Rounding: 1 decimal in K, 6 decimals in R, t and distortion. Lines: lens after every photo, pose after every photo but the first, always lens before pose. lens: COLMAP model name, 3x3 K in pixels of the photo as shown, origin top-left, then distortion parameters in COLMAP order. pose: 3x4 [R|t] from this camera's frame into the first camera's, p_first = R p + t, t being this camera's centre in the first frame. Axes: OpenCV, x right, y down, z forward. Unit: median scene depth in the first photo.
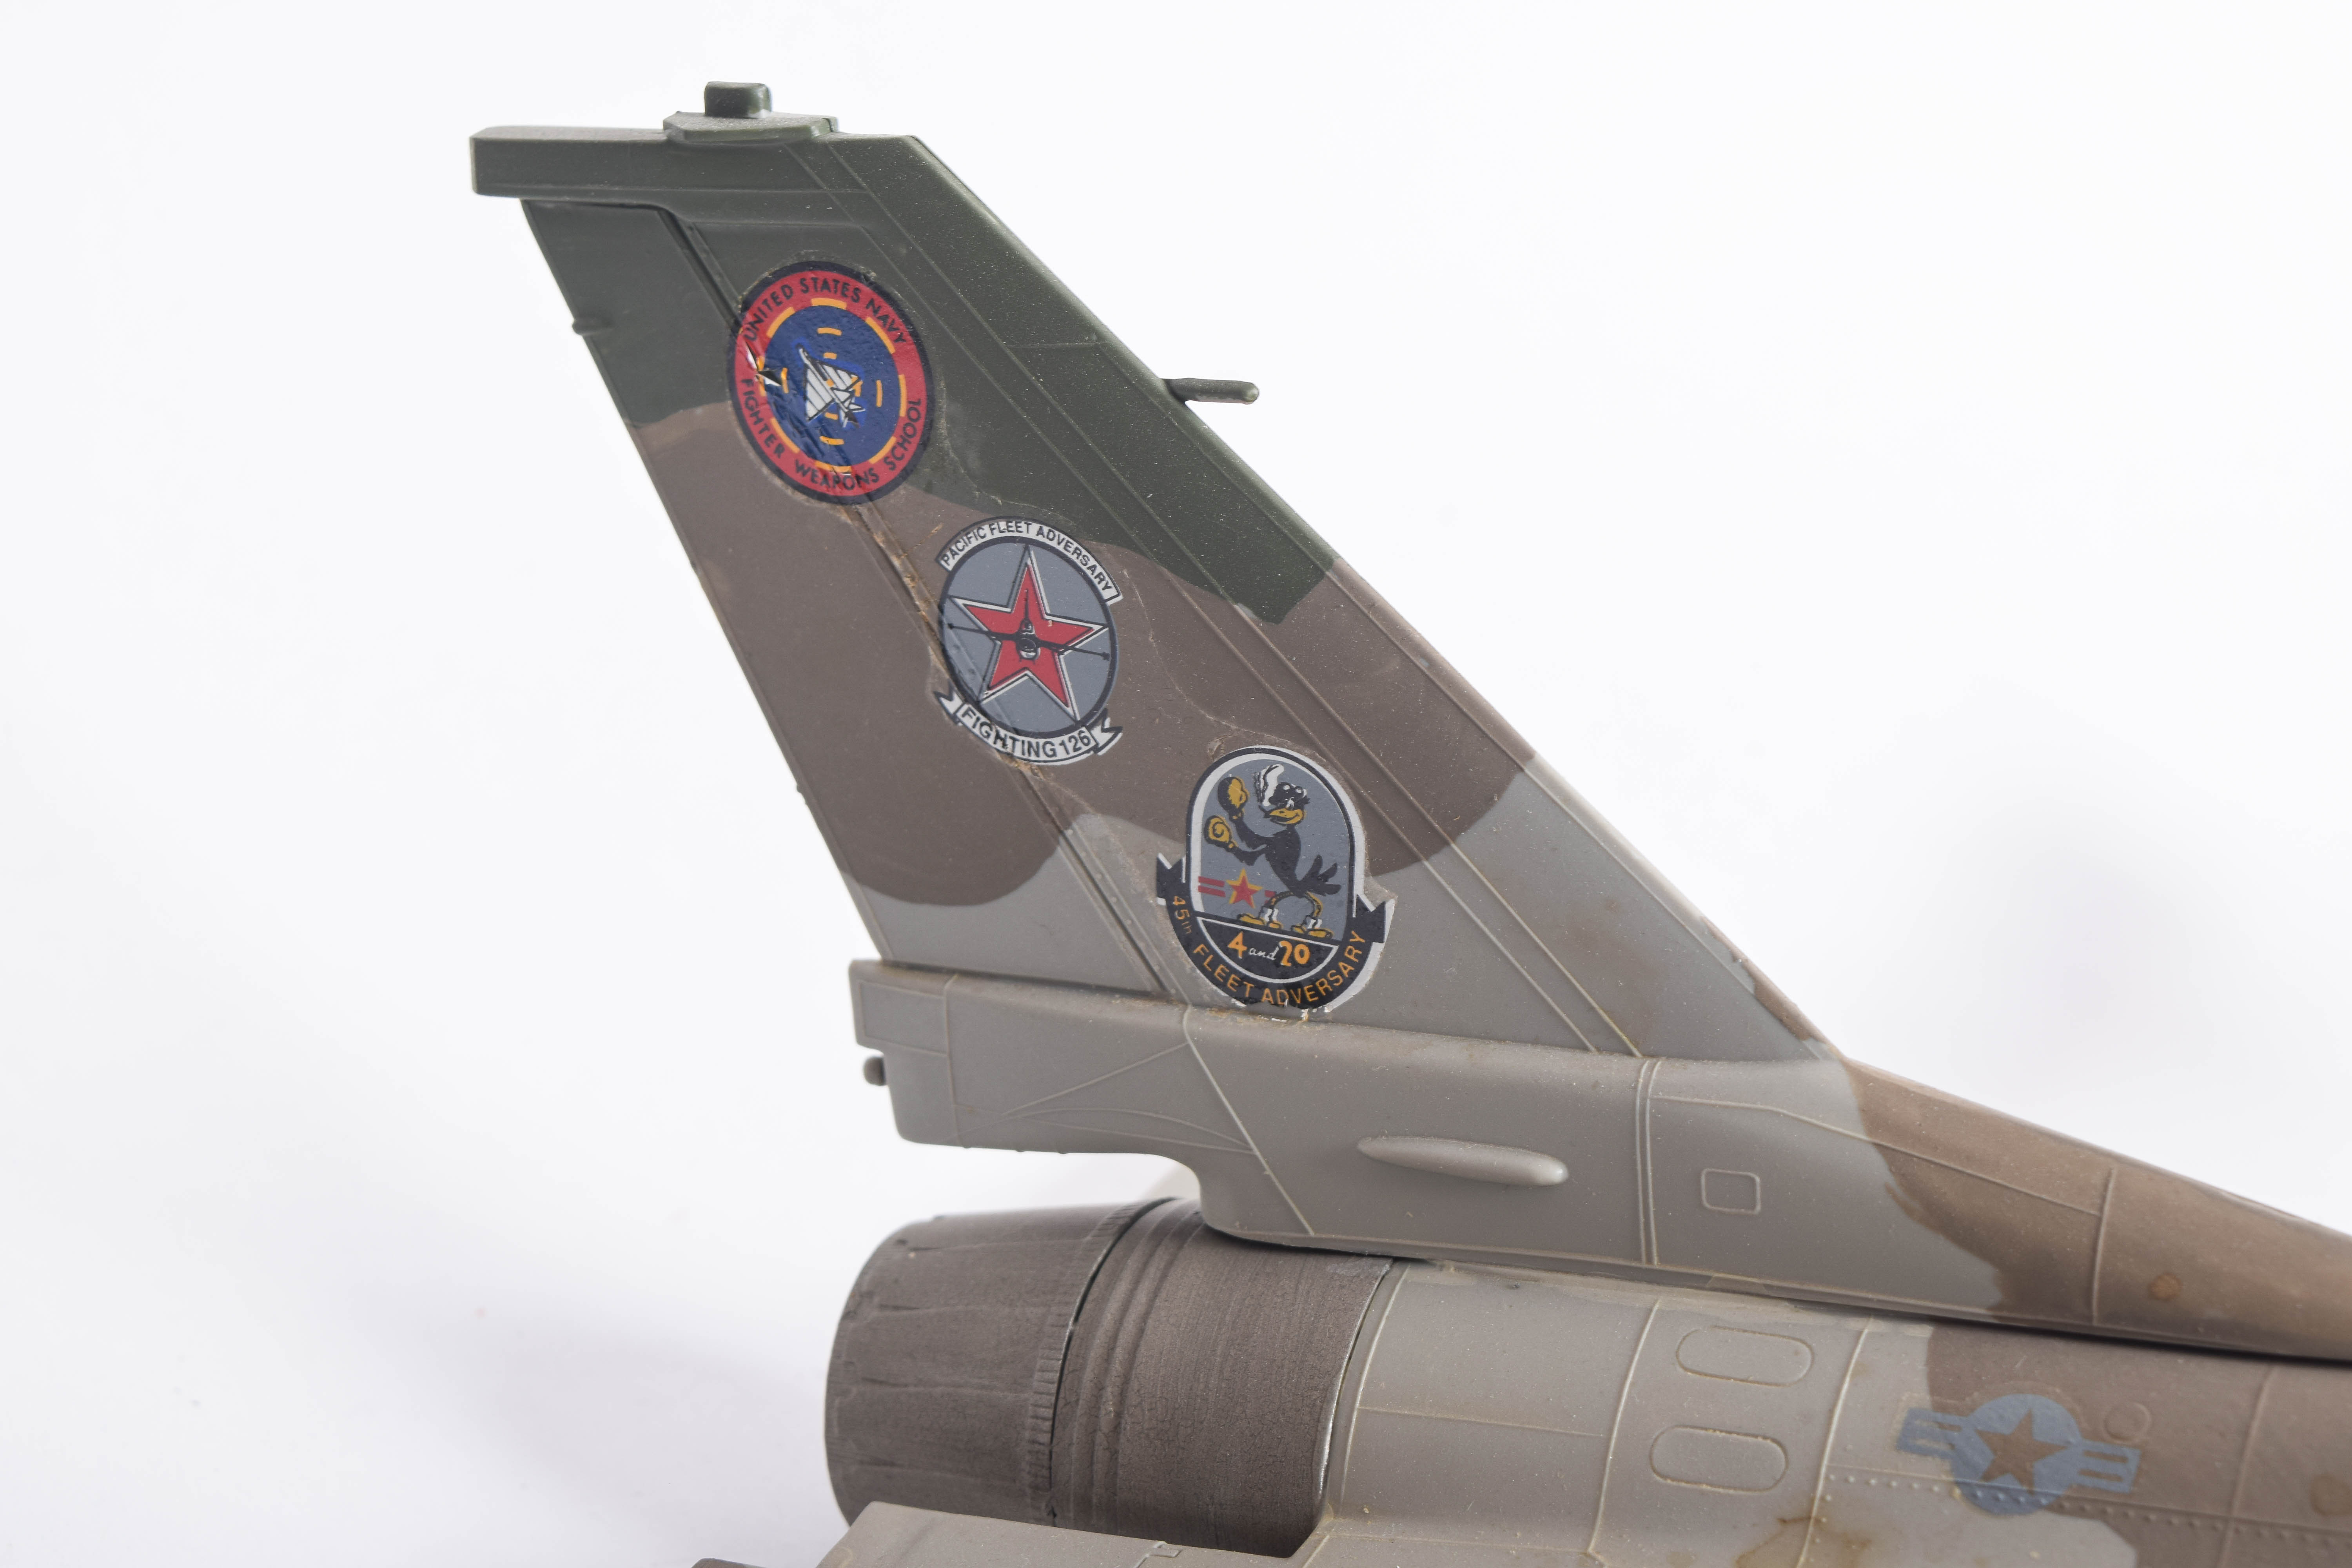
lens RADIAL K [[5310.6, 0, 1170.5], [0, 5310.6, 779.5], [0, 0, 1]] dist [-0.051660, 0.000000]
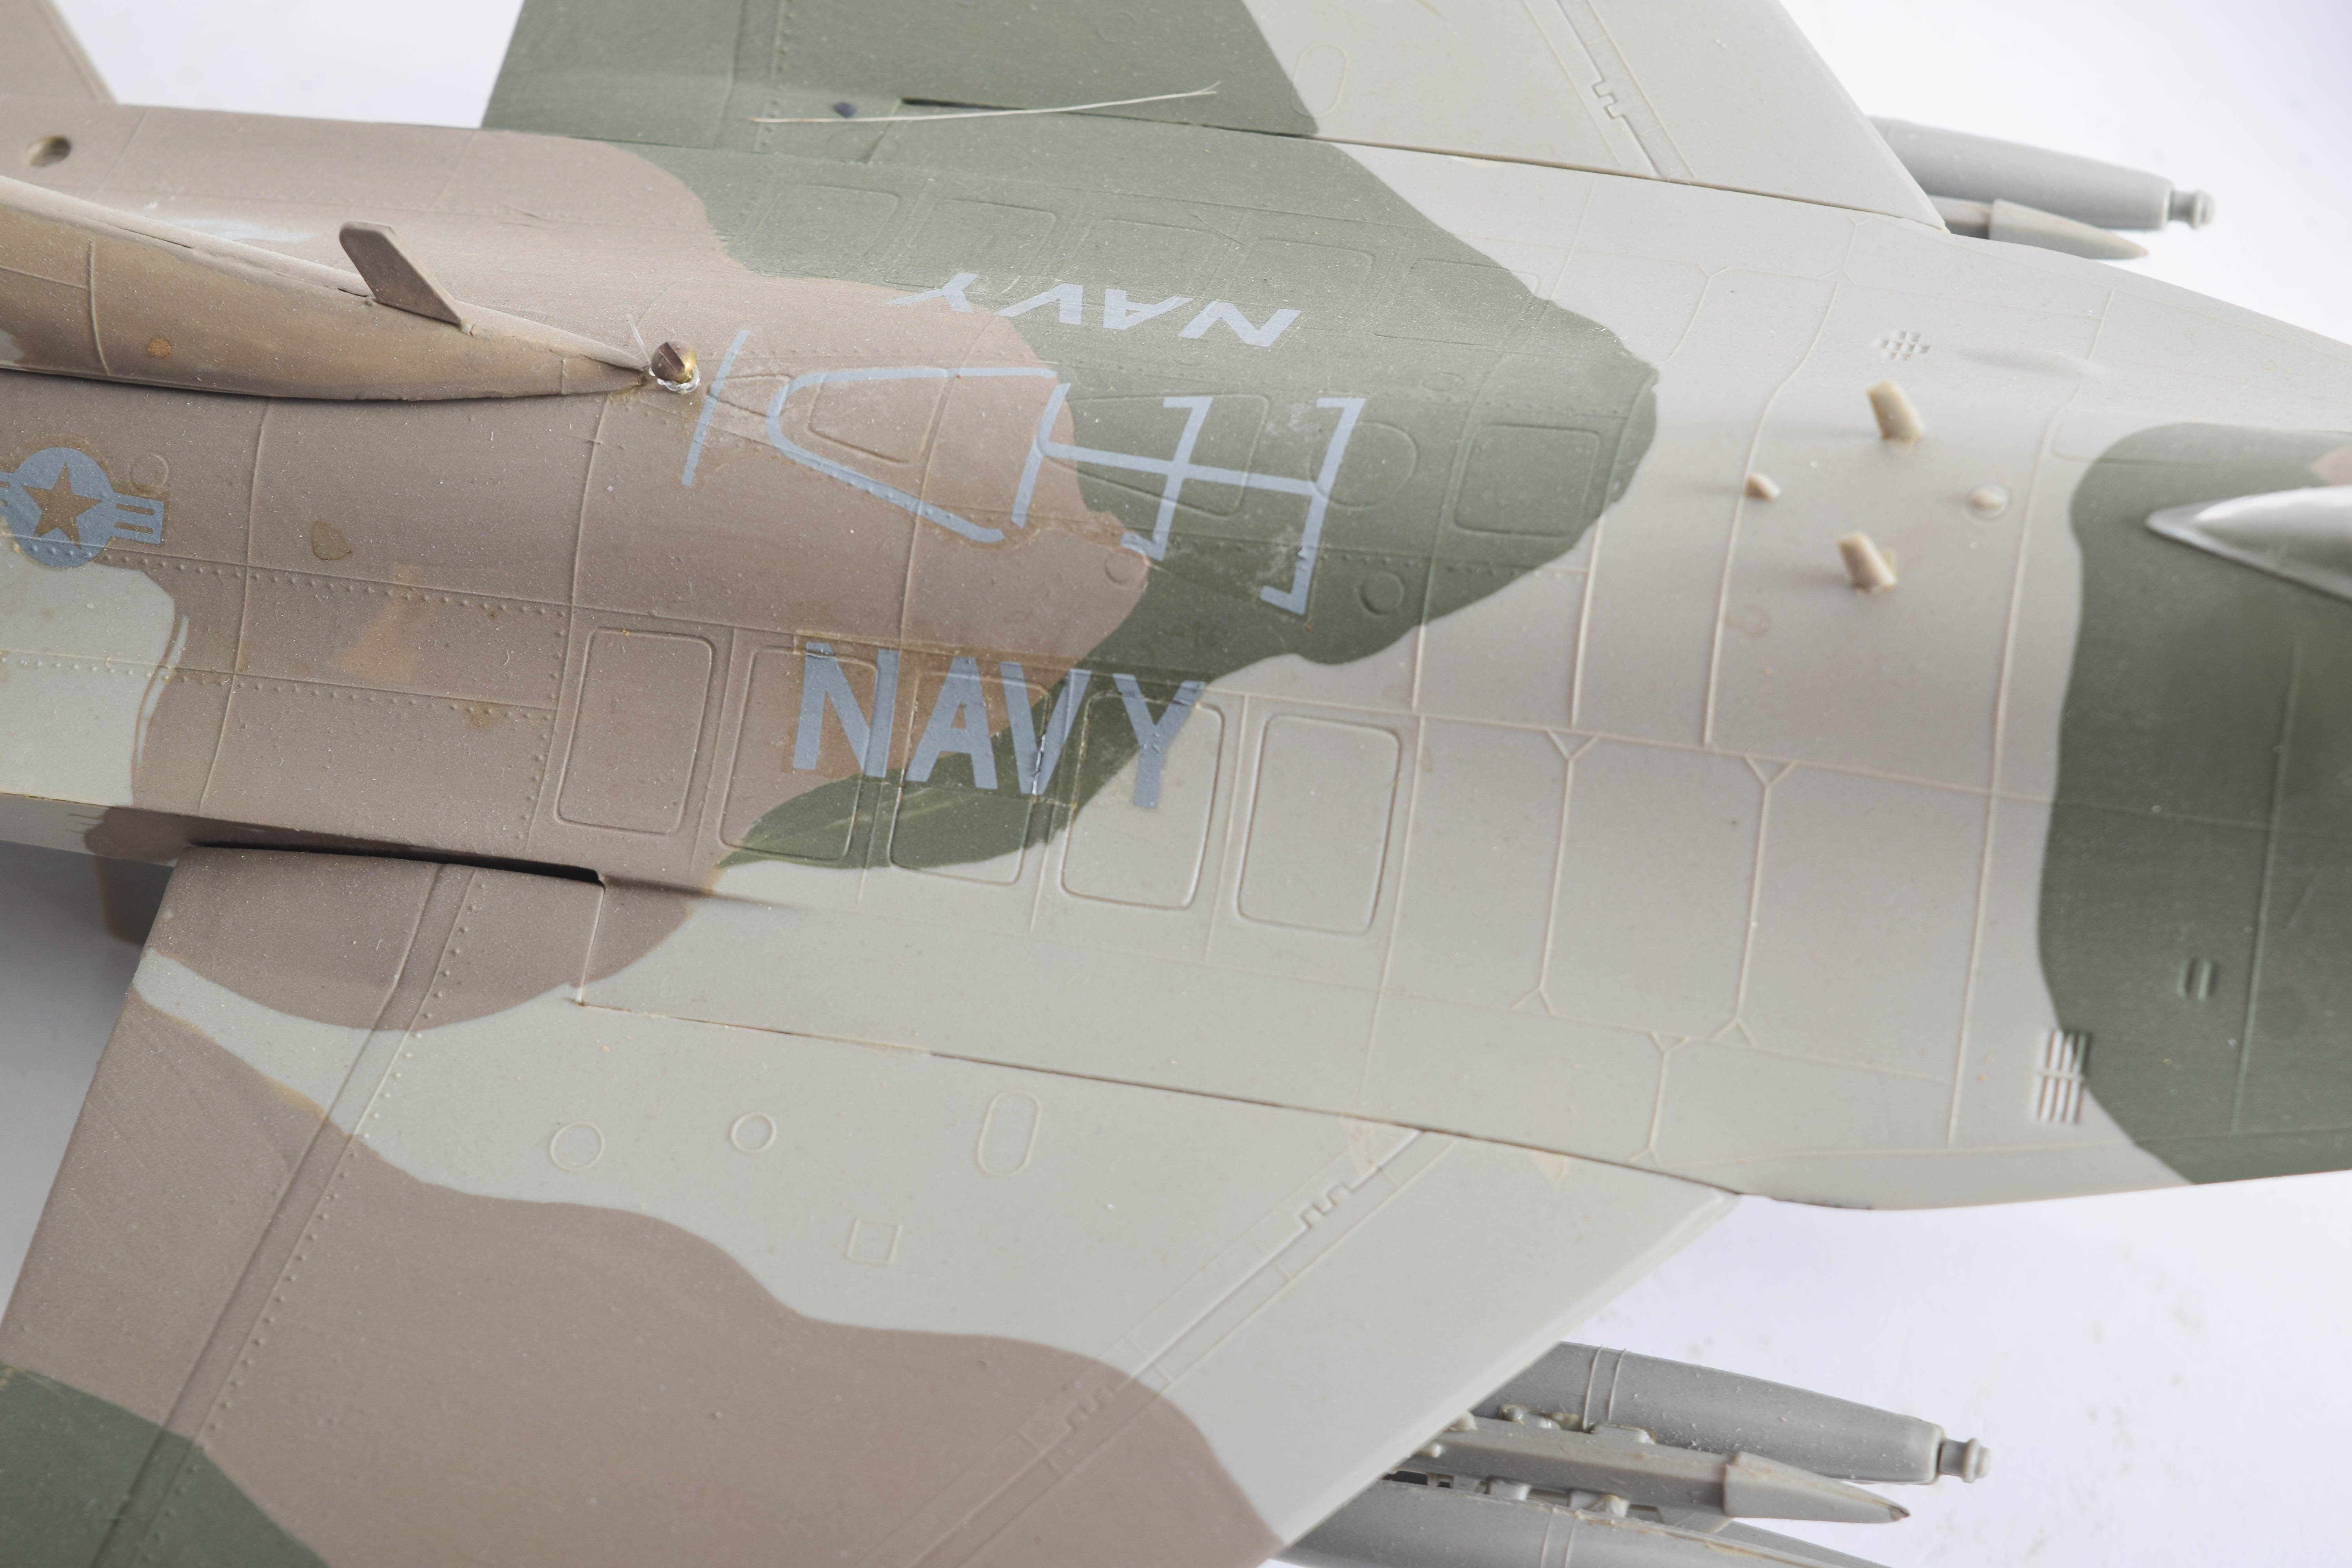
lens RADIAL K [[5310.6, 0, 1176.0], [0, 5310.6, 785.9], [0, 0, 1]] dist [-0.051660, 0.000000]
pose [[0.973463, -0.215825, 0.076088, 0.274610], [0.130562, 0.796853, 0.589898, -0.422105], [-0.187946, -0.564309, 0.803885, 0.040933]]
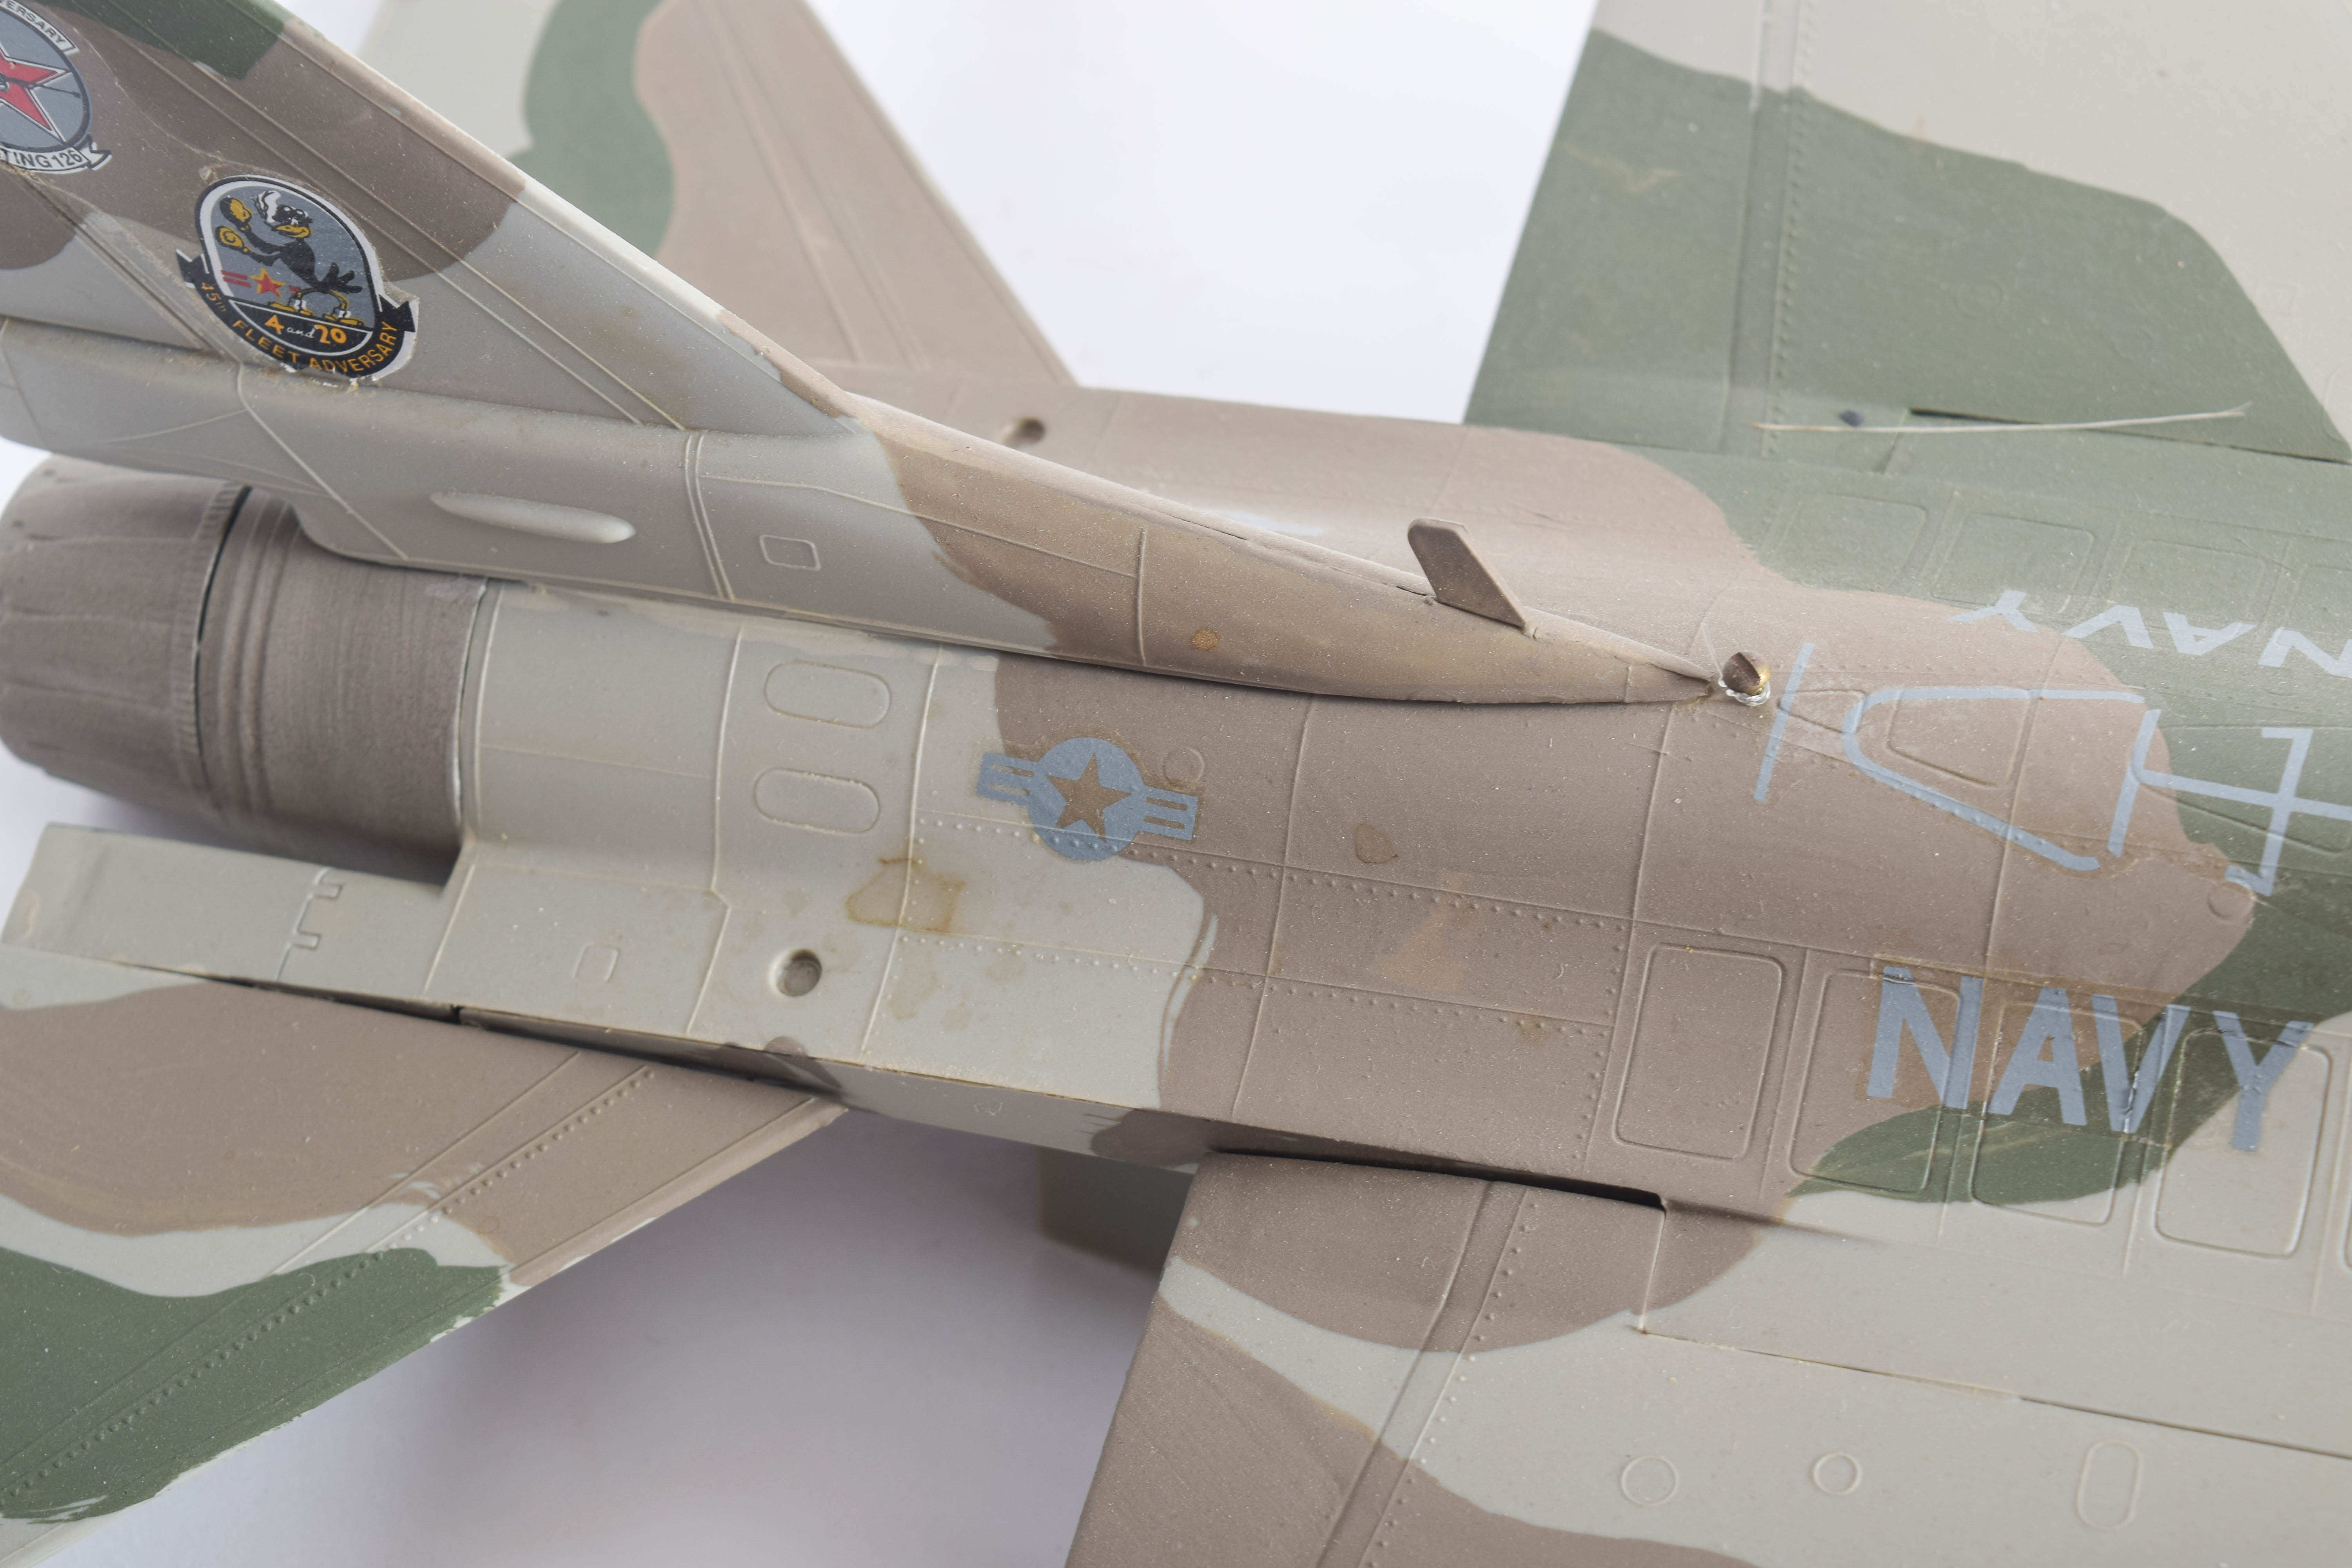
lens RADIAL K [[5310.6, 0, 1178.2], [0, 5310.6, 782.7], [0, 0, 1]] dist [-0.051660, 0.000000]
pose [[0.982844, -0.177842, 0.048897, 0.120024], [0.123665, 0.832092, 0.540675, -0.431054], [-0.136841, -0.525353, 0.839809, 0.094364]]
